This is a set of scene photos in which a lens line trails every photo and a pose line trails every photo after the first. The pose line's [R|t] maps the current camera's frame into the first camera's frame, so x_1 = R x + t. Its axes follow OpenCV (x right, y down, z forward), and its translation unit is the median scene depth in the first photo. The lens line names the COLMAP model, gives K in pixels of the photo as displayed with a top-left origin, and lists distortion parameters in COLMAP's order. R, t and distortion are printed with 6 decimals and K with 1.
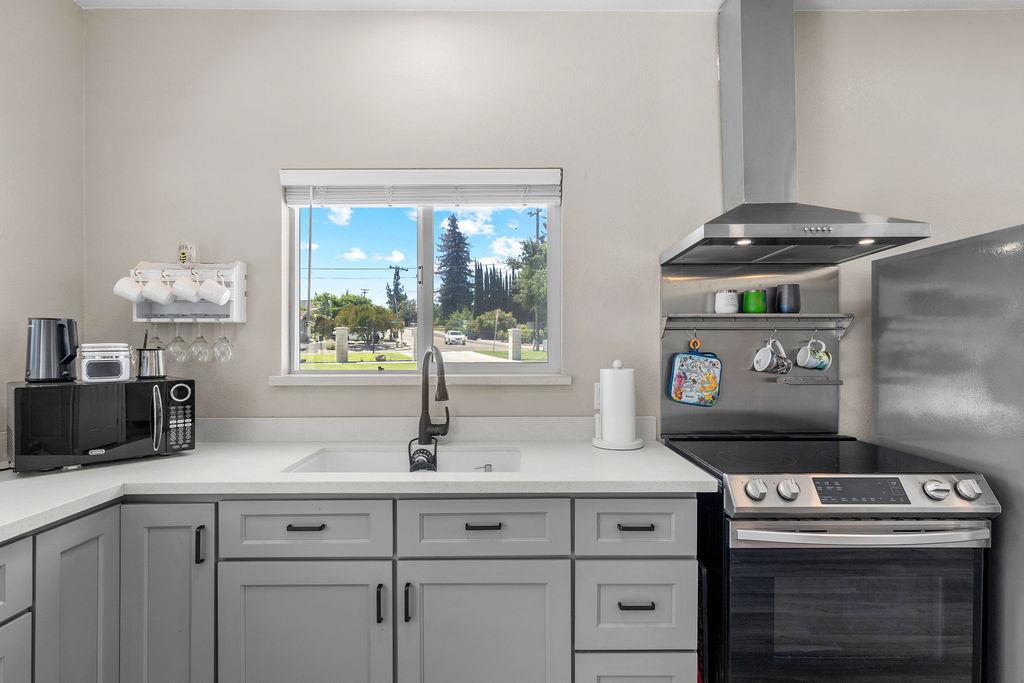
lens RADIAL K [[521.4, 0, 514.0], [0, 521.4, 346.7], [0, 0, 1]] dist [0.000040, 0.003034]
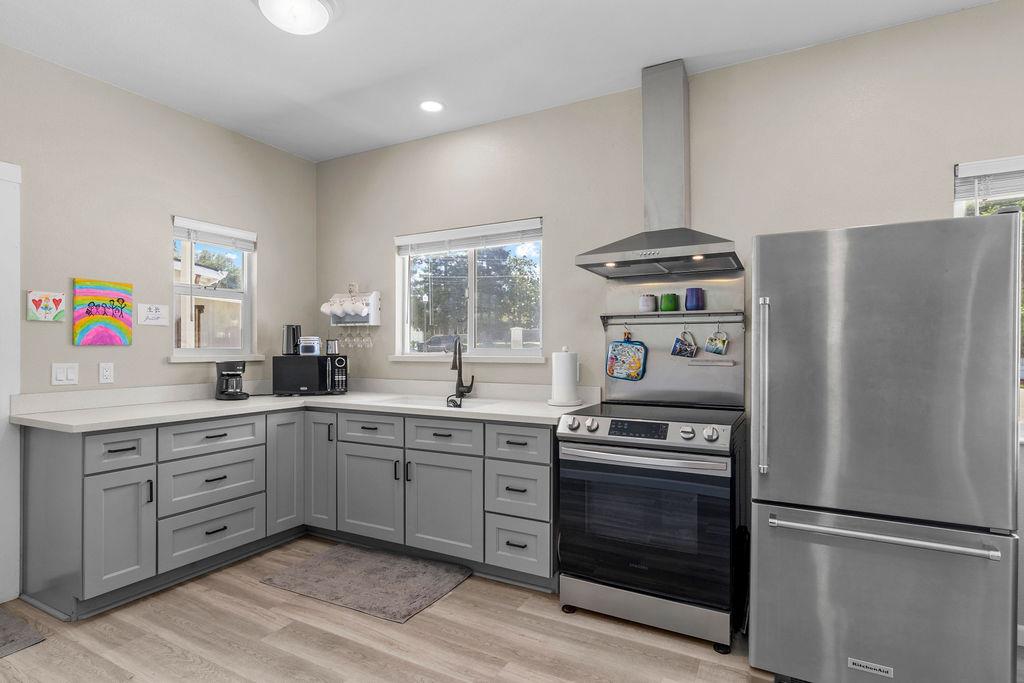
lens RADIAL K [[521.4, 0, 512.0], [0, 521.4, 348.3], [0, 0, 1]] dist [0.000040, 0.003034]
pose [[0.878994, 0.002829, -0.476824, 0.838664], [-0.000016, 0.999983, 0.005903, 0.024745], [0.476833, -0.005181, 0.878979, -0.397248]]
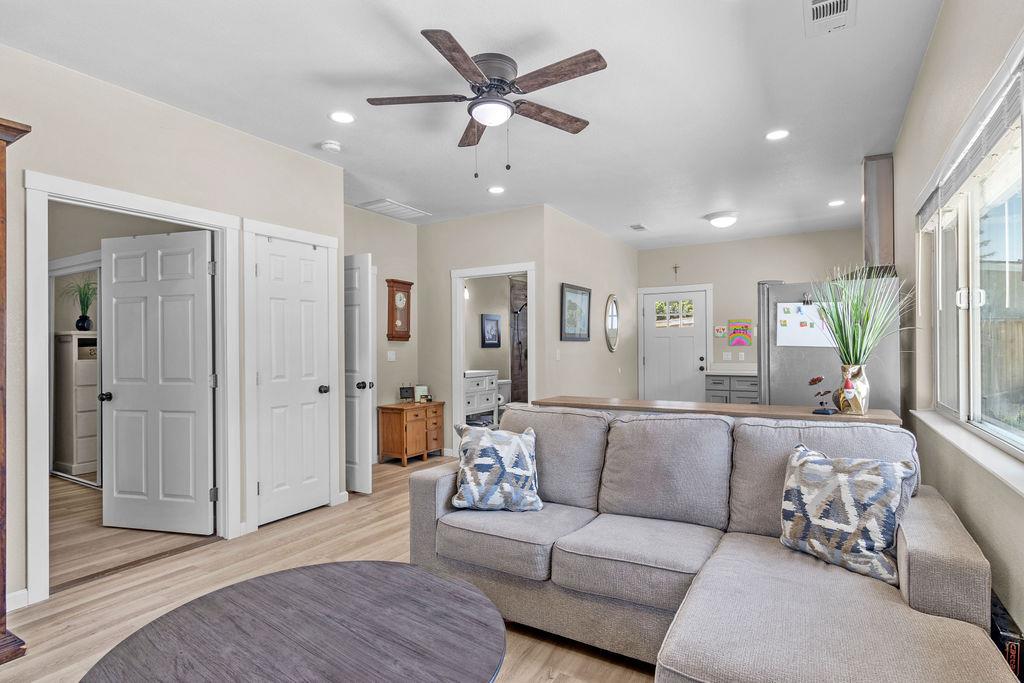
lens RADIAL K [[521.4, 0, 509.3], [0, 521.4, 344.3], [0, 0, 1]] dist [0.000040, 0.003034]
pose [[-0.519846, -0.001001, -0.854259, 3.180274], [0.009784, 0.999927, -0.007125, 0.028190], [0.854204, -0.012062, -0.519799, 0.915043]]
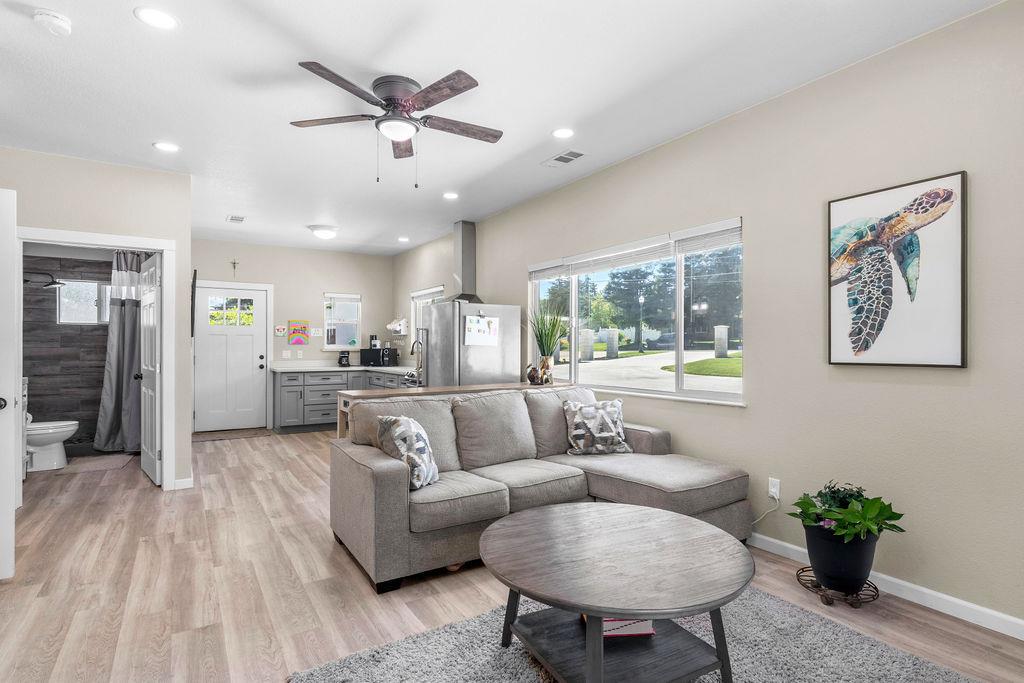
lens RADIAL K [[521.4, 0, 513.7], [0, 521.4, 343.9], [0, 0, 1]] dist [0.000040, 0.003034]
pose [[0.539206, -0.000591, -0.842174, 3.494393], [0.001263, 0.999999, 0.000107, 0.023945], [0.842173, -0.001122, 0.539206, -0.425192]]
